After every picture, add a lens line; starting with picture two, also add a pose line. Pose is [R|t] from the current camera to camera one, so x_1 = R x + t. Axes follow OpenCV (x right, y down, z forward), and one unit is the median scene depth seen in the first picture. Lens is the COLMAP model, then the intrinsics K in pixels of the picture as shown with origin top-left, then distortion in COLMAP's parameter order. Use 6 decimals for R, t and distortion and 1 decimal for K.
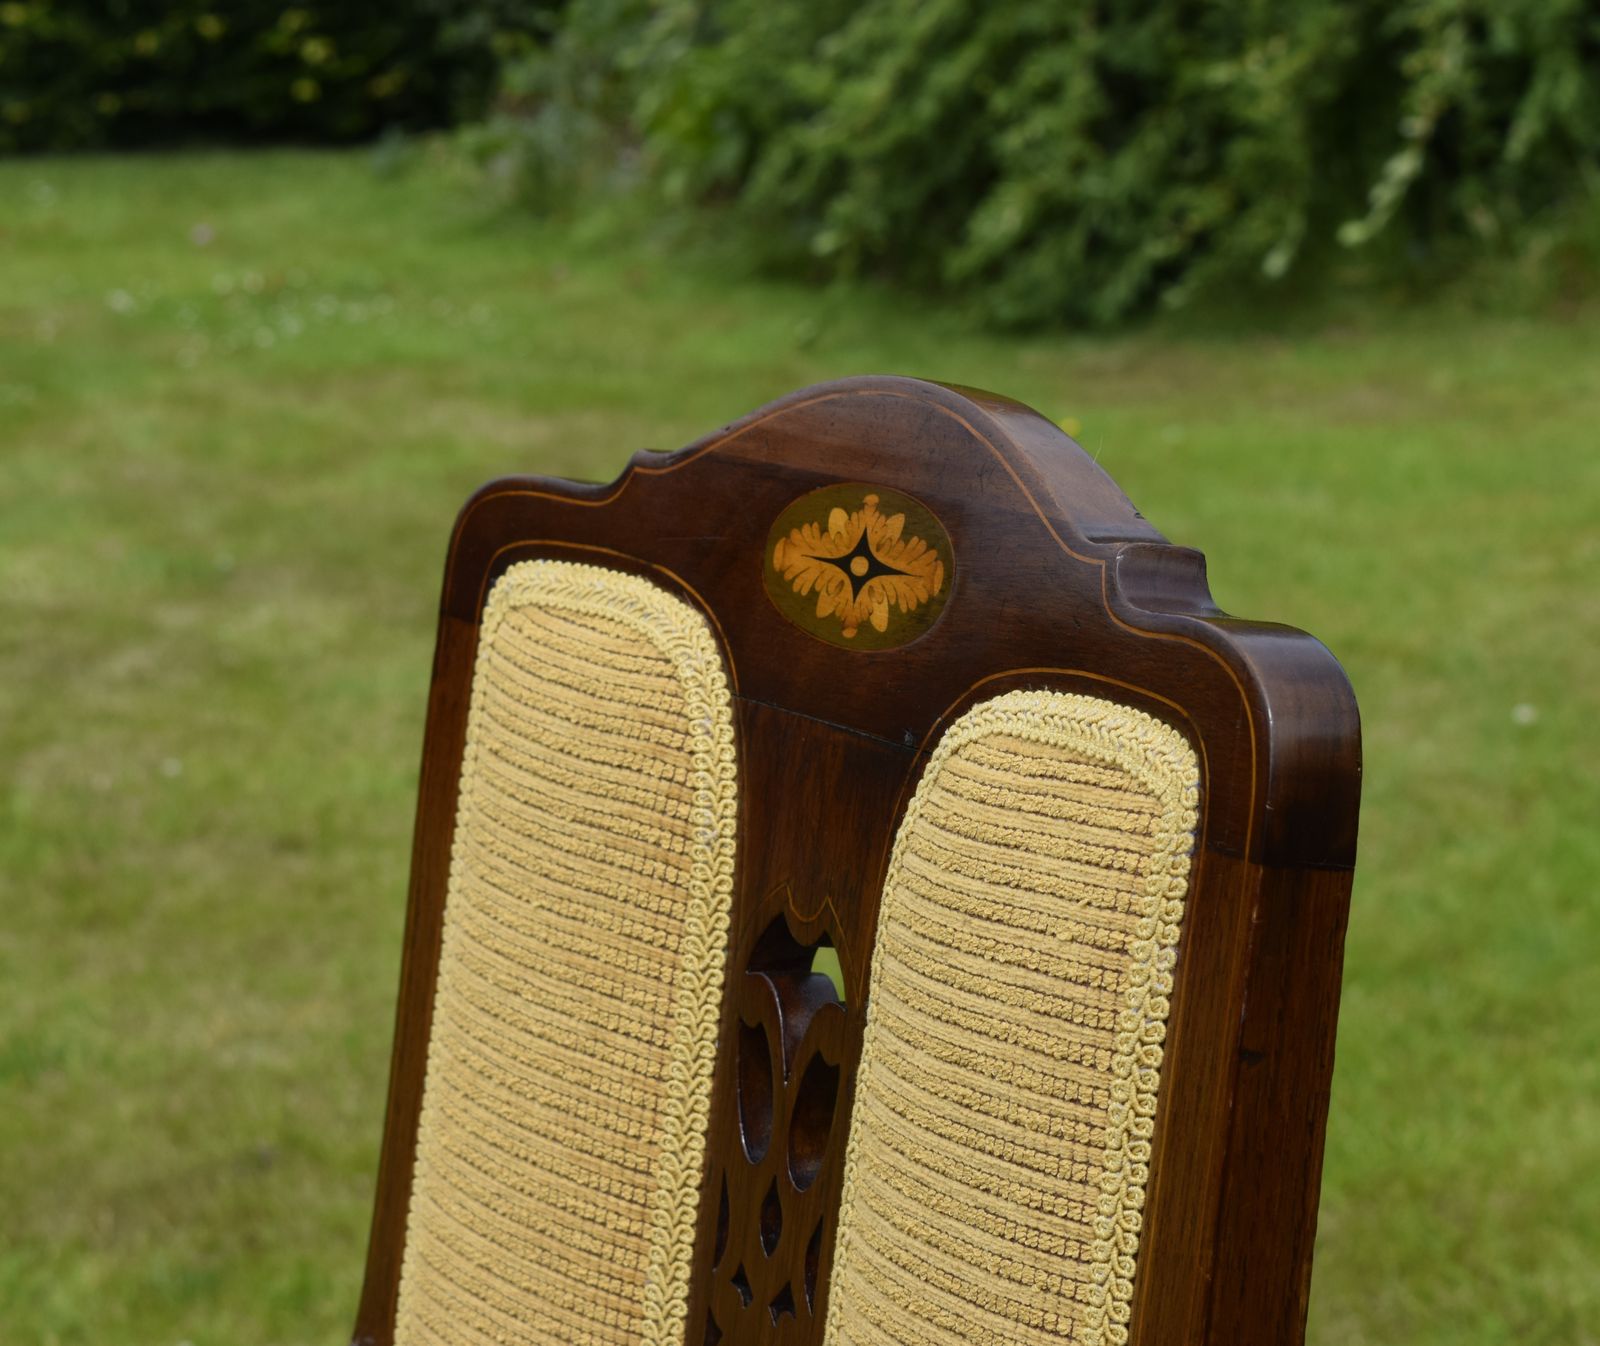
lens RADIAL K [[4600.7, 0, 724.4], [0, 4600.7, 673.1], [0, 0, 1]] dist [-0.000595, 0.000000]
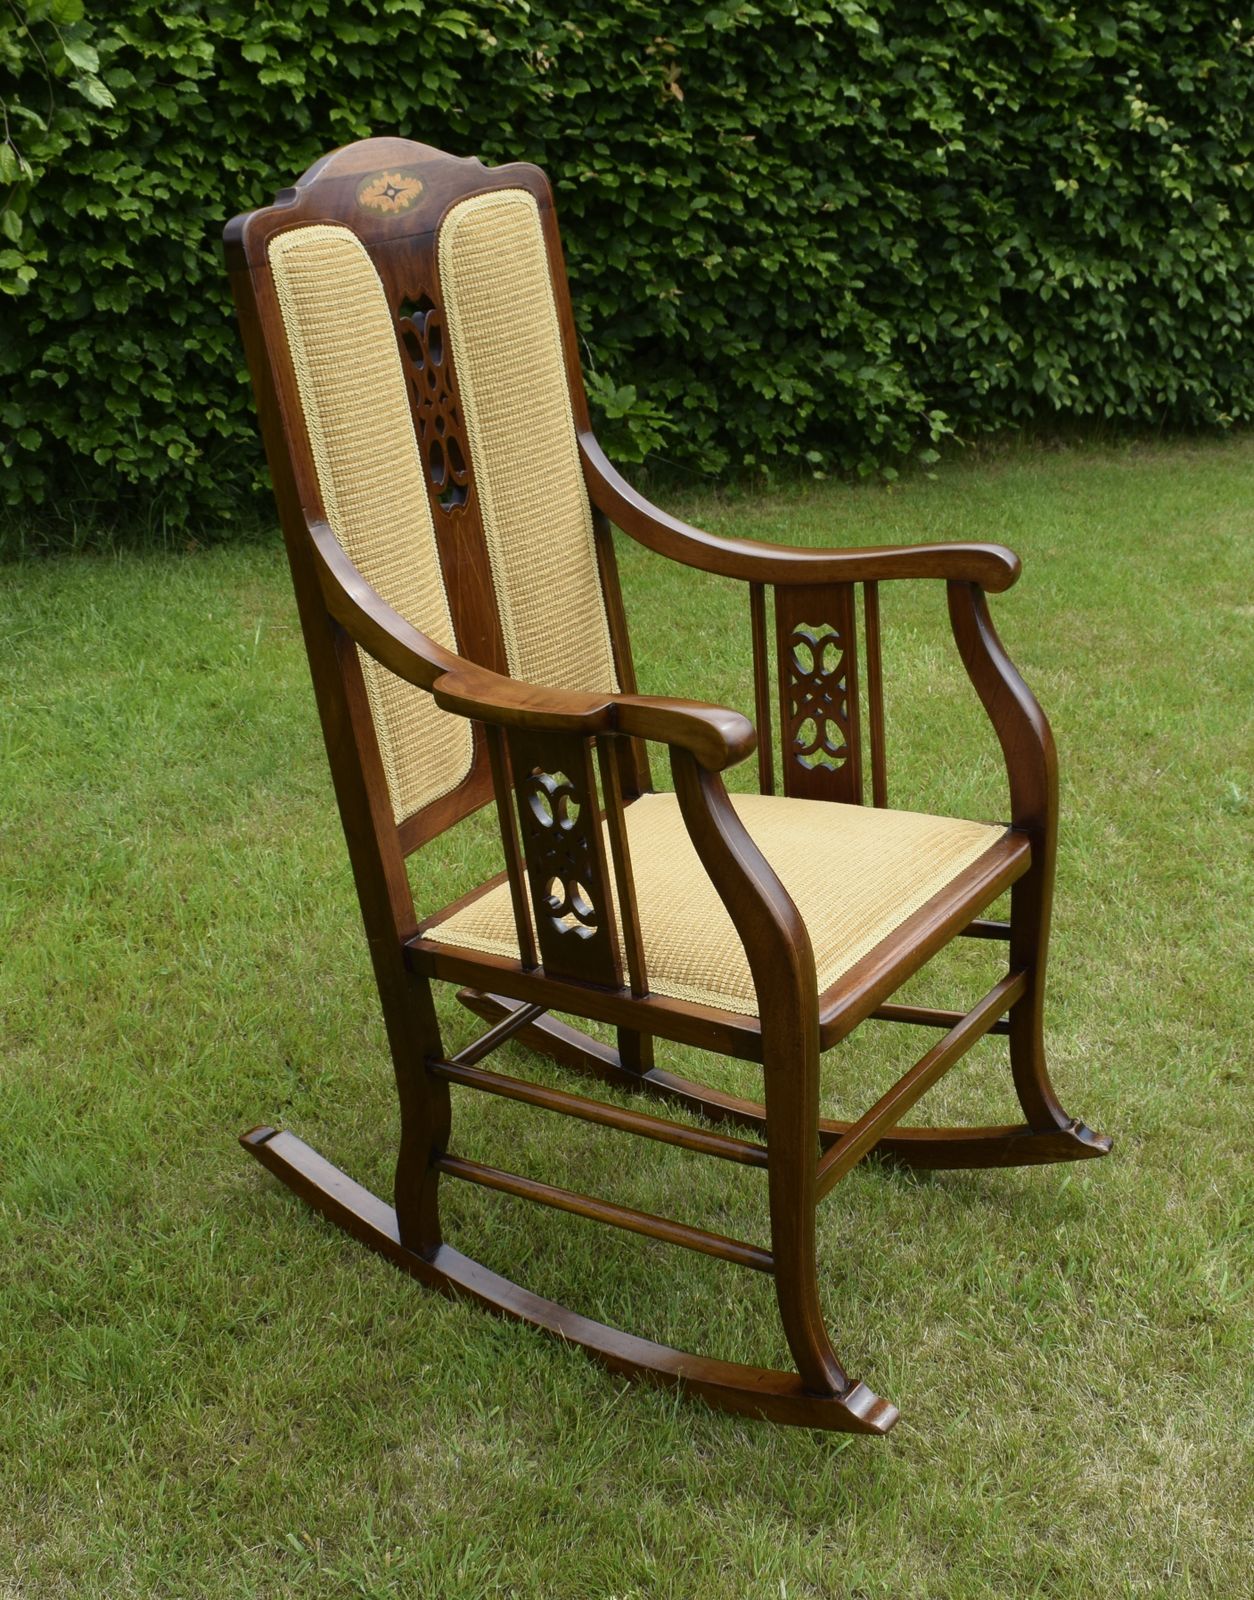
lens RADIAL K [[2096.9, 0, 699.1], [0, 2096.9, 857.7], [0, 0, 1]] dist [-0.013634, 0.000000]
pose [[-0.520826, -0.308660, 0.795908, -0.478413], [0.177096, 0.872994, 0.454442, -0.082964], [-0.835091, 0.377638, -0.400016, 0.507007]]
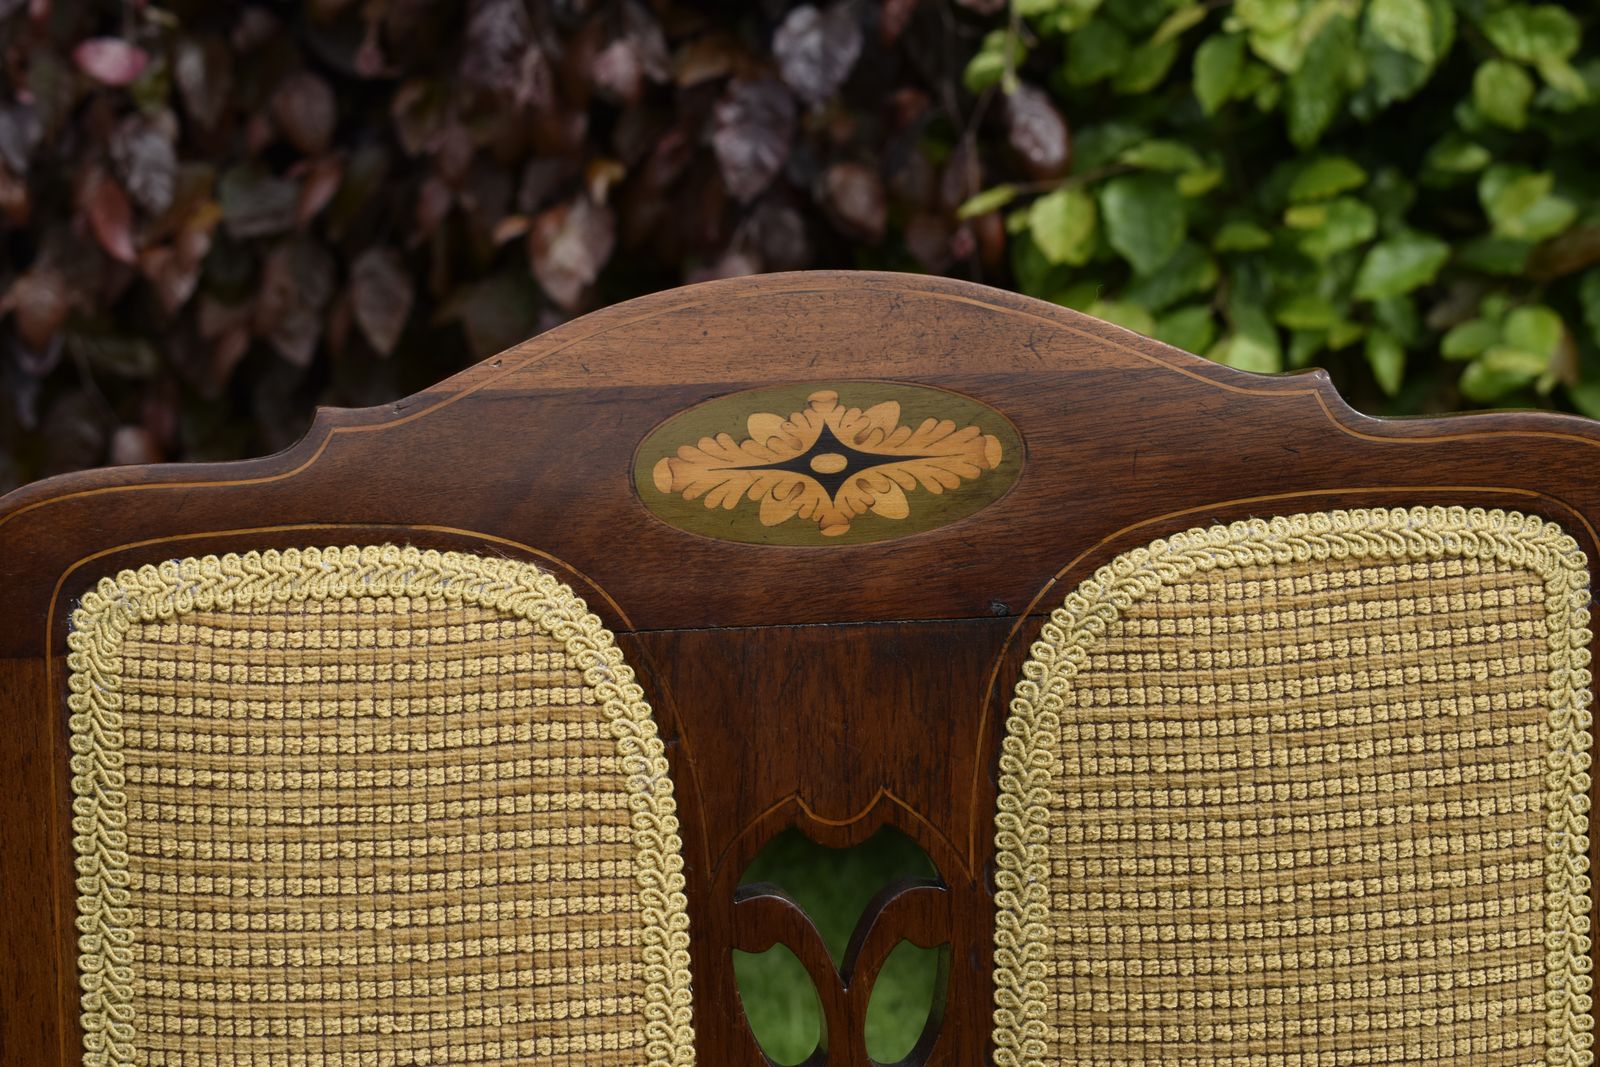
lens RADIAL K [[3643.2, 0, 808.1], [0, 3643.2, 535.8], [0, 0, 1]] dist [-0.040489, 0.000000]
pose [[0.352312, -0.185678, 0.917278, -0.215453], [0.153489, 0.978314, 0.139080, -0.036447], [-0.923210, 0.091793, 0.373172, 0.218526]]
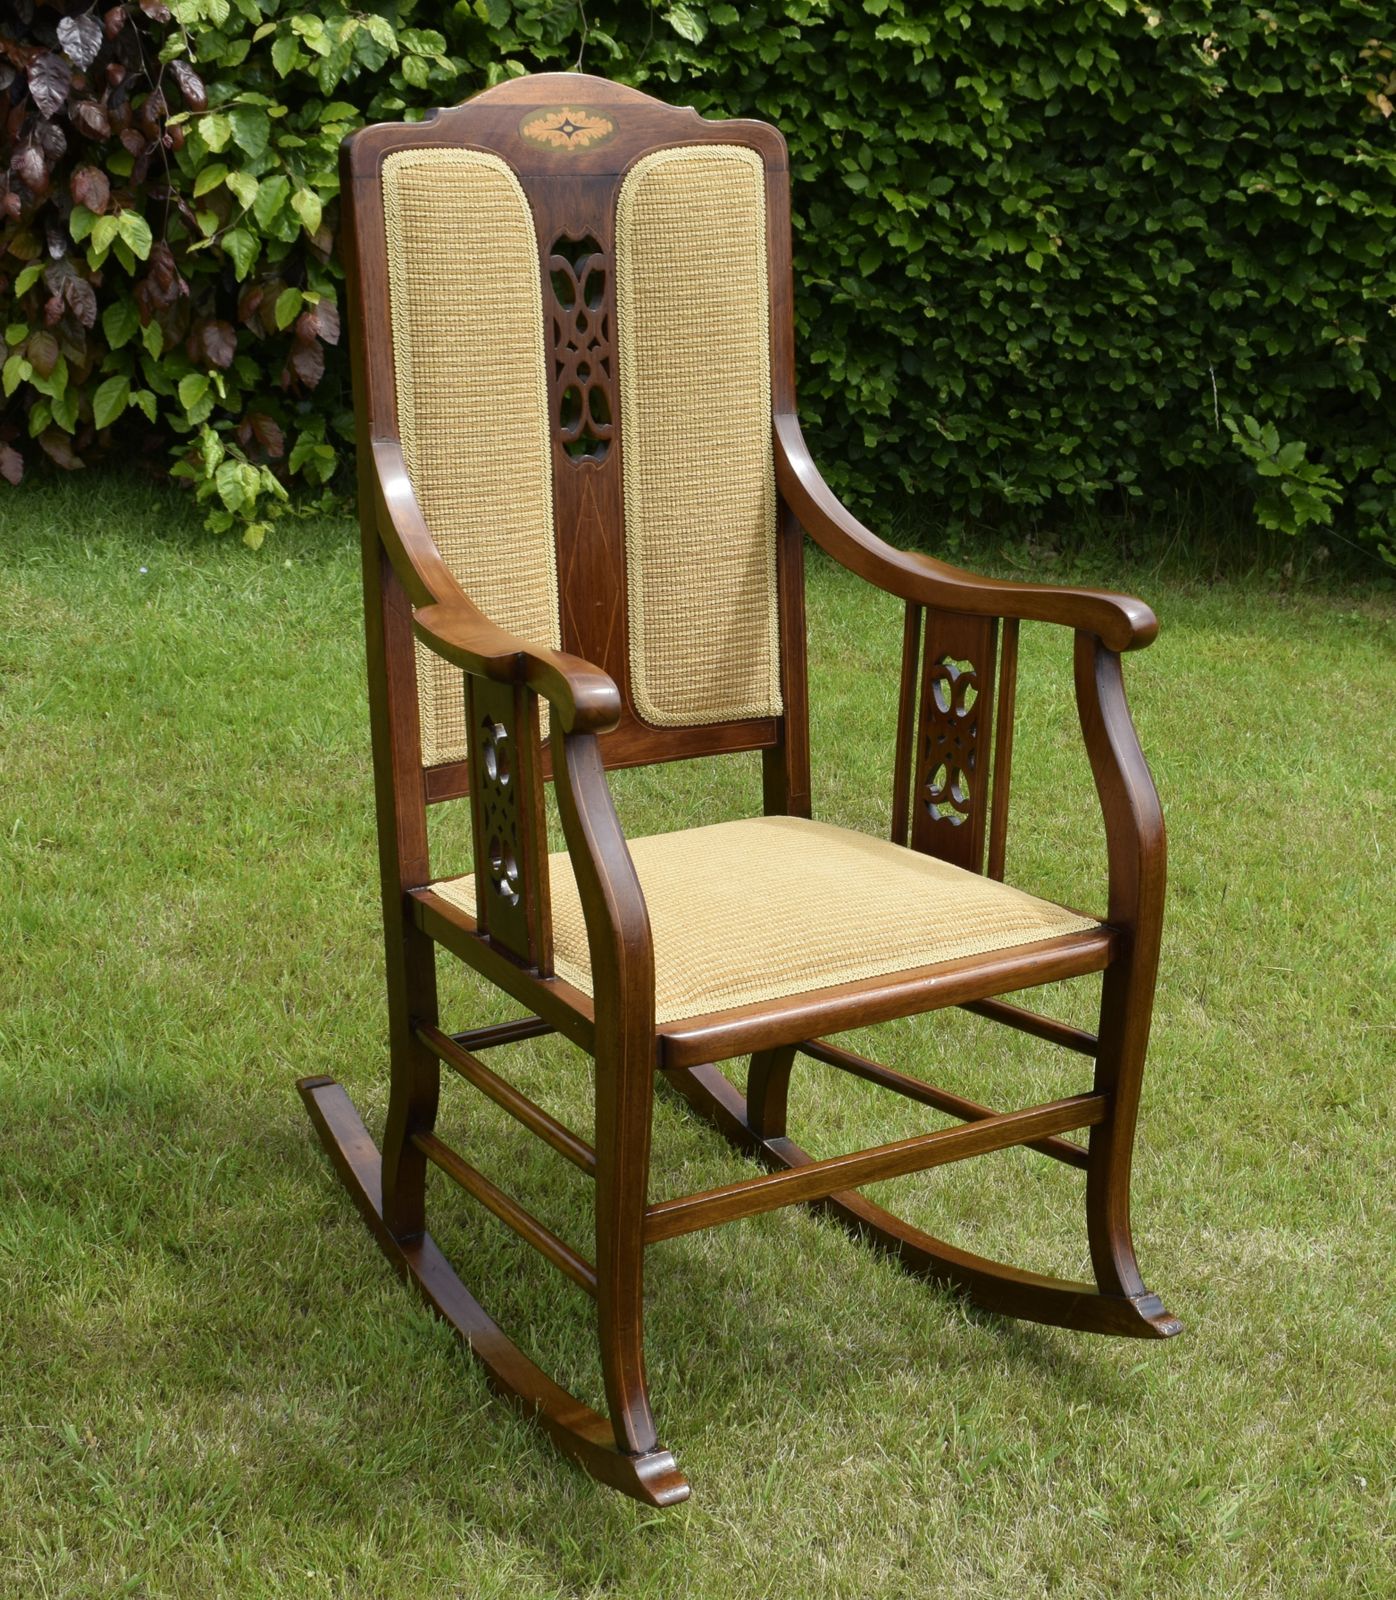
lens RADIAL K [[2716.5, 0, 901.9], [0, 2716.5, 817.7], [0, 0, 1]] dist [-0.024252, 0.000000]
pose [[-0.162591, -0.307019, 0.937712, -0.643528], [0.105279, 0.939535, 0.325870, -0.053884], [-0.981061, 0.151705, -0.120437, 0.331680]]
